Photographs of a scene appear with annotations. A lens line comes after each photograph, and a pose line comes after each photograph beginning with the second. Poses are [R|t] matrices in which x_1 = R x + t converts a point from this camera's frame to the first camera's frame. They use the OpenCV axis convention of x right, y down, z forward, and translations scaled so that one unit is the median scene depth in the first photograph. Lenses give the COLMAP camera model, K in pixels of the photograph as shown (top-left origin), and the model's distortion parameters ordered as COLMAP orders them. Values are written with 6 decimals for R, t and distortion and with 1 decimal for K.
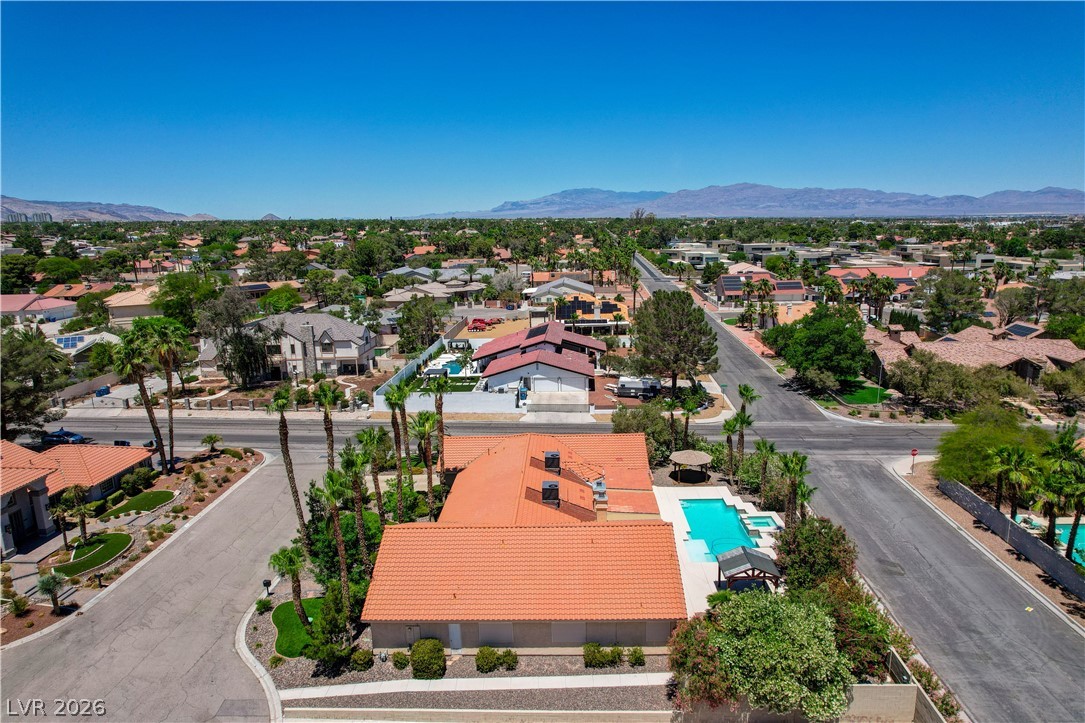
lens RADIAL K [[702.1, 0, 544.1], [0, 702.1, 361.5], [0, 0, 1]] dist [-0.082362, 0.078532]
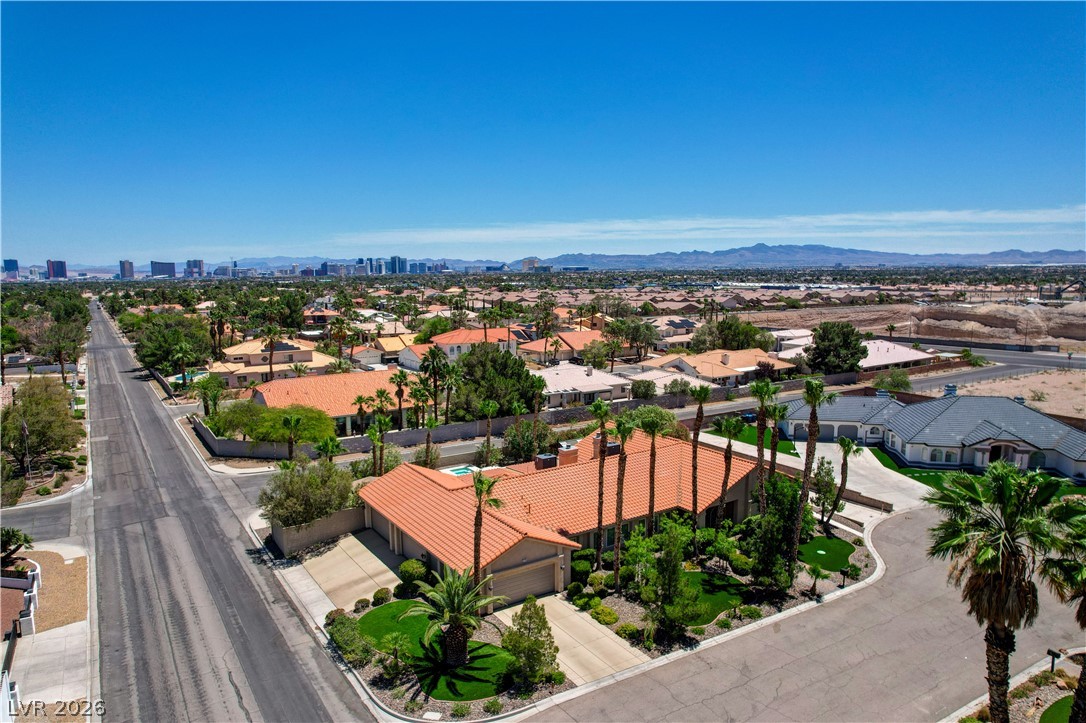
lens RADIAL K [[702.8, 0, 544.6], [0, 702.8, 361.5], [0, 0, 1]] dist [-0.082362, 0.078532]
pose [[-0.580883, -0.085536, 0.809480, -0.486452], [0.182595, 0.955427, 0.231988, -0.140718], [-0.793243, 0.282565, -0.539373, 0.939547]]
